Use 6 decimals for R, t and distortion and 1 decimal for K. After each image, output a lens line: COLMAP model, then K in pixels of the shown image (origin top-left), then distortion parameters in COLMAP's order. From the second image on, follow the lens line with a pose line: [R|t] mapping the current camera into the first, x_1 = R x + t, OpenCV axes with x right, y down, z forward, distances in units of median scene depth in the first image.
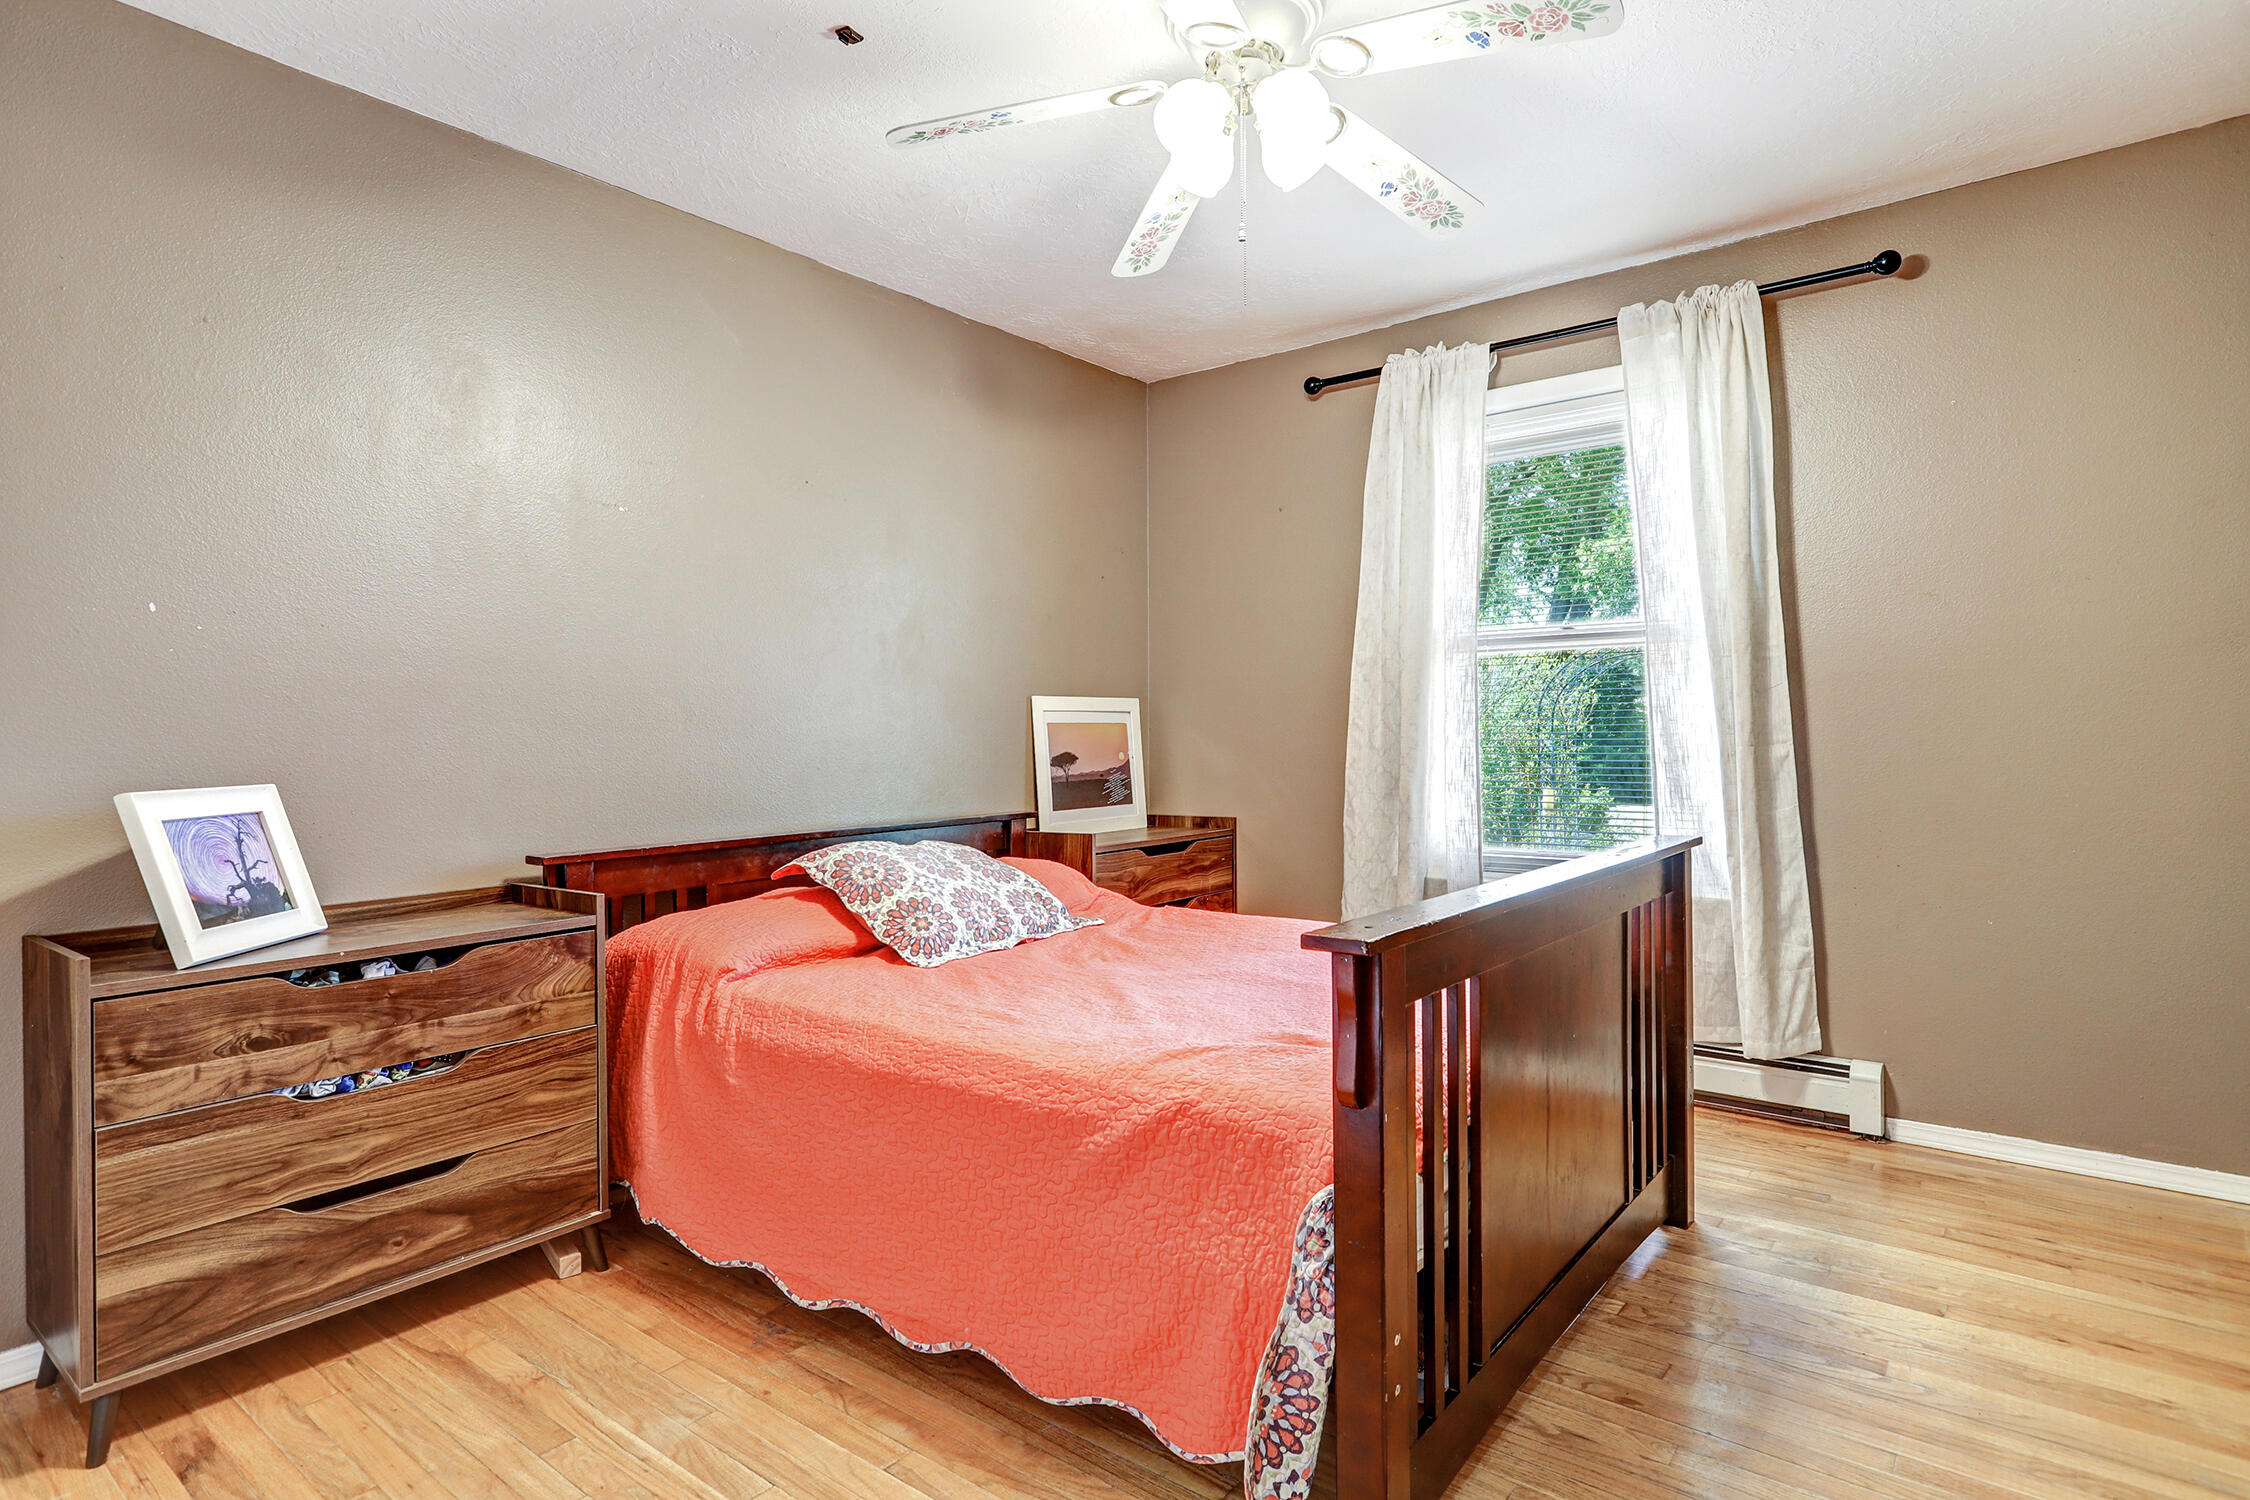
lens RADIAL K [[1142.2, 0, 1125.4], [0, 1142.2, 742.4], [0, 0, 1]] dist [-0.007398, 0.003189]
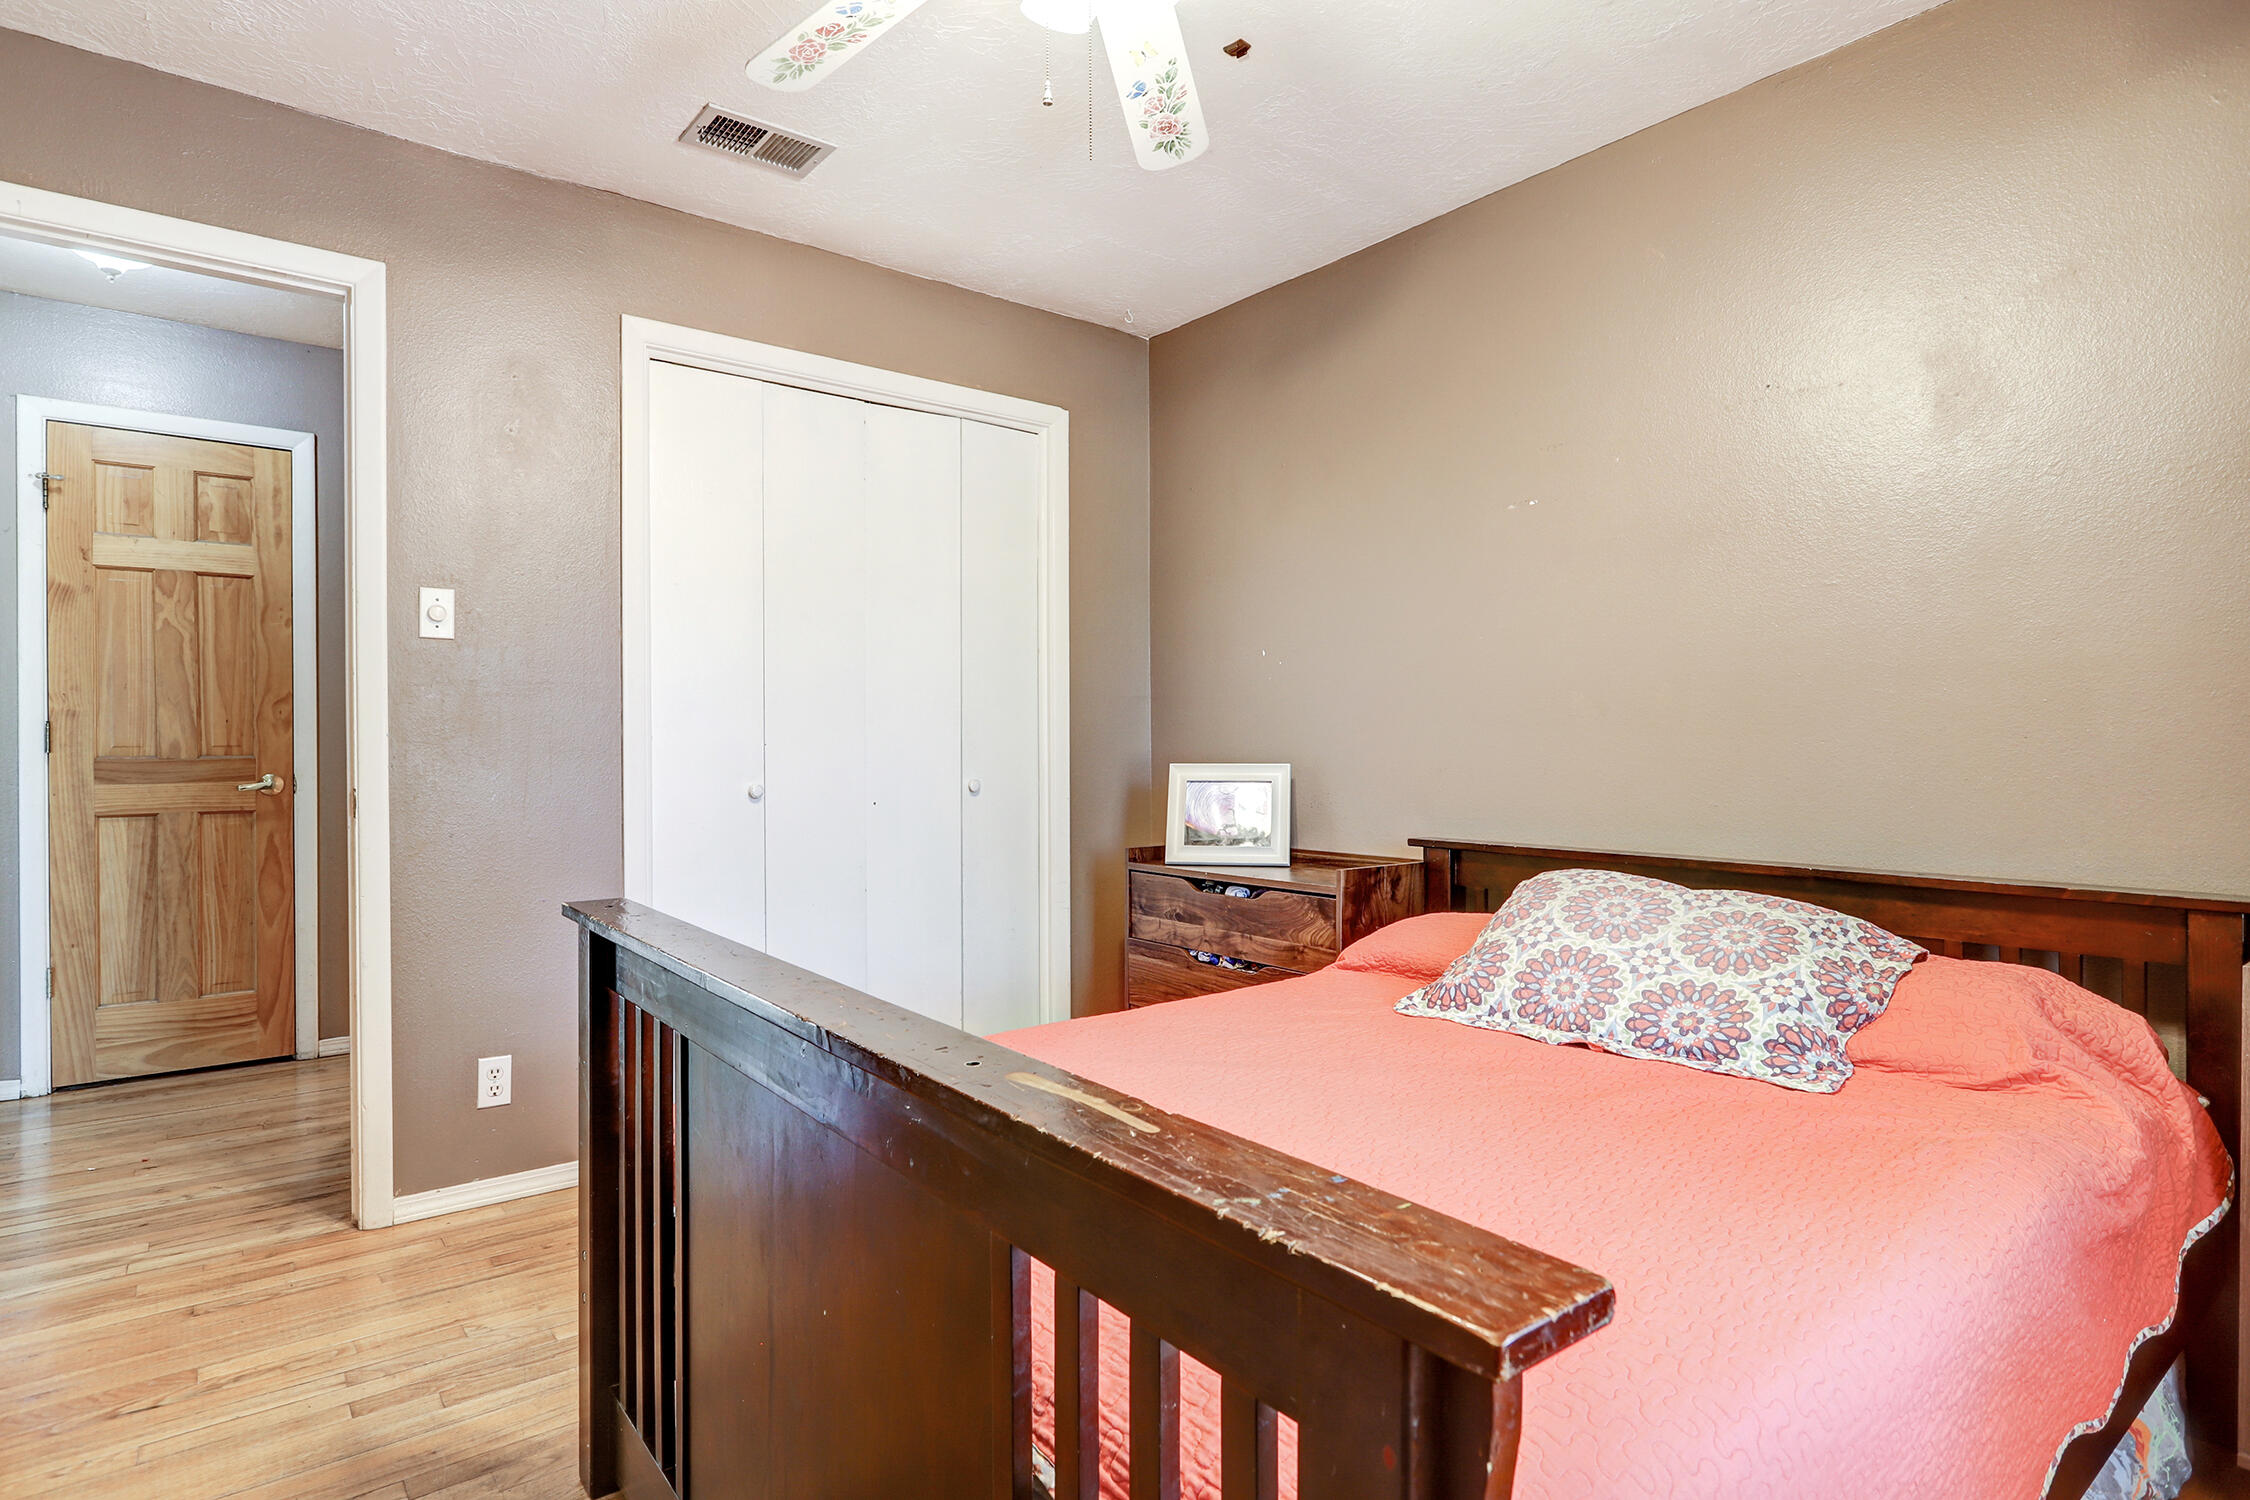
lens RADIAL K [[1142.2, 0, 1124.1], [0, 1142.2, 748.0], [0, 0, 1]] dist [-0.007398, 0.003189]
pose [[-0.244575, 0.011321, -0.969564, 0.790584], [-0.001351, 0.999927, 0.012016, -0.005894], [0.969629, 0.004249, -0.244542, 1.168621]]
